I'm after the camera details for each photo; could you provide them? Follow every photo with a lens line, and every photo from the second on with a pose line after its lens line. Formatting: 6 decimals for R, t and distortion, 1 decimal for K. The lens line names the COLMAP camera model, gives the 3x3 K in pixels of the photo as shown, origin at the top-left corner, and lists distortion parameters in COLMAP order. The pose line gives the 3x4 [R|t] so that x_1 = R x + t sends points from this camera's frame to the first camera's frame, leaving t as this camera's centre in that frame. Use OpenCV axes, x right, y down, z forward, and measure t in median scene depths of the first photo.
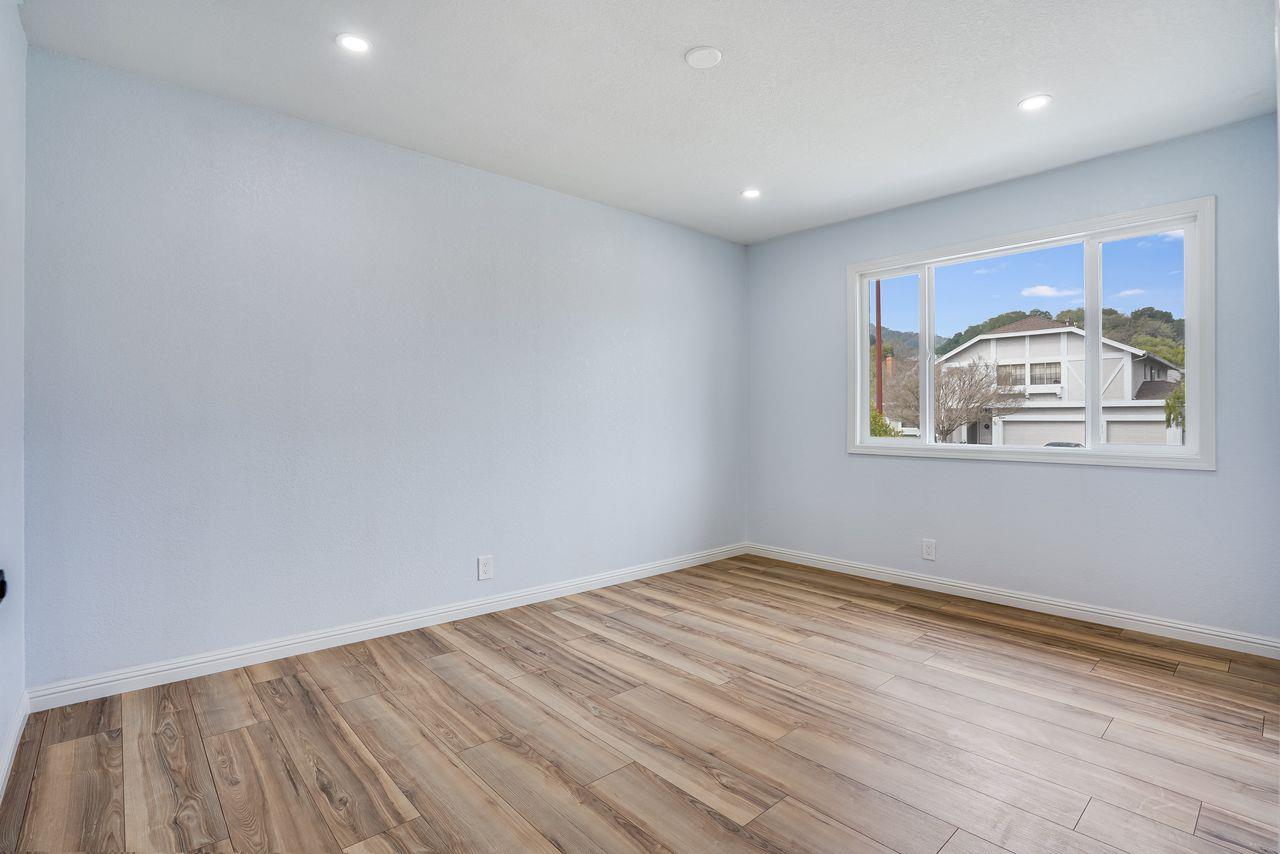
lens RADIAL K [[599.7, 0, 642.2], [0, 599.7, 422.8], [0, 0, 1]] dist [-0.010438, 0.000739]
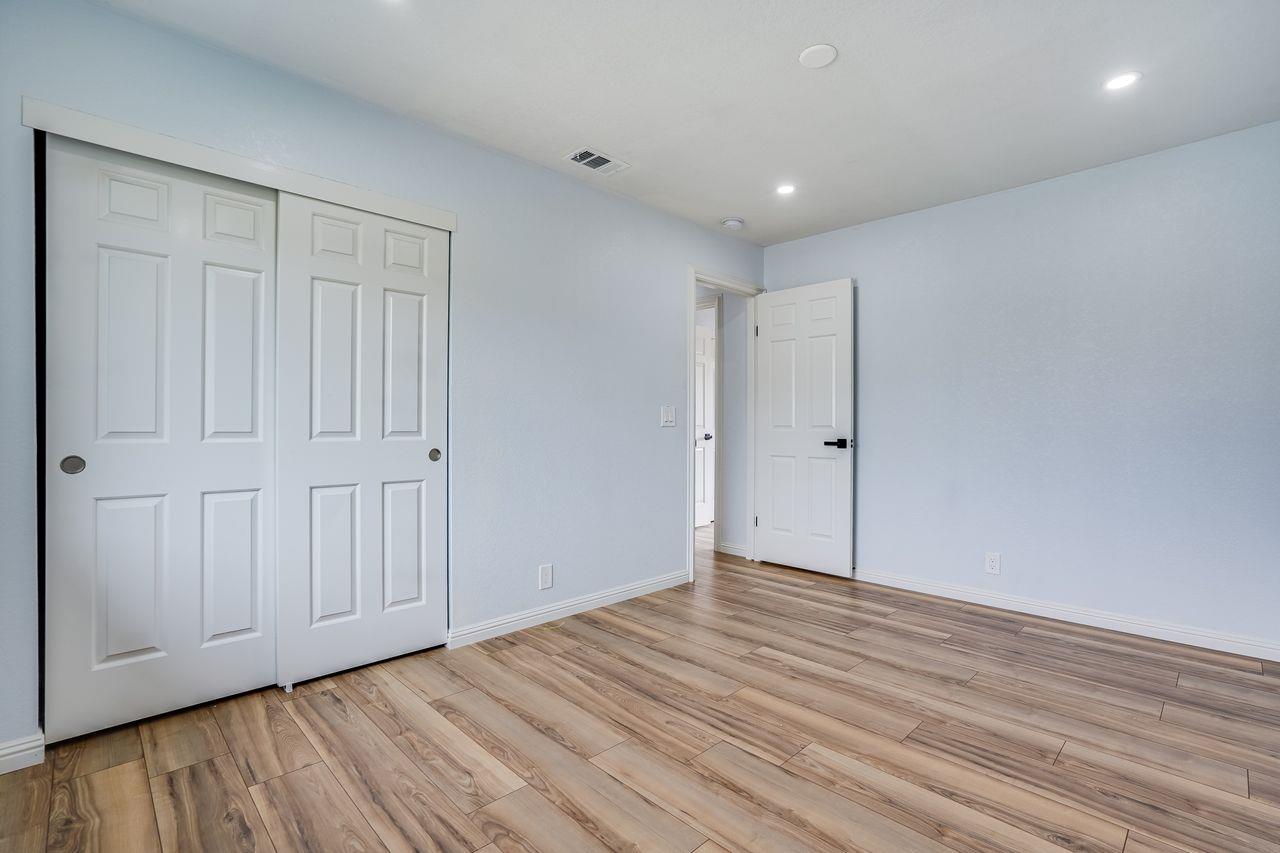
lens RADIAL K [[599.7, 0, 636.2], [0, 599.7, 425.9], [0, 0, 1]] dist [-0.010438, 0.000739]
pose [[-0.999266, -0.008852, -0.037273, 0.431156], [-0.008914, 0.999959, 0.001494, -0.002443], [0.037258, 0.001825, -0.999304, 1.920290]]
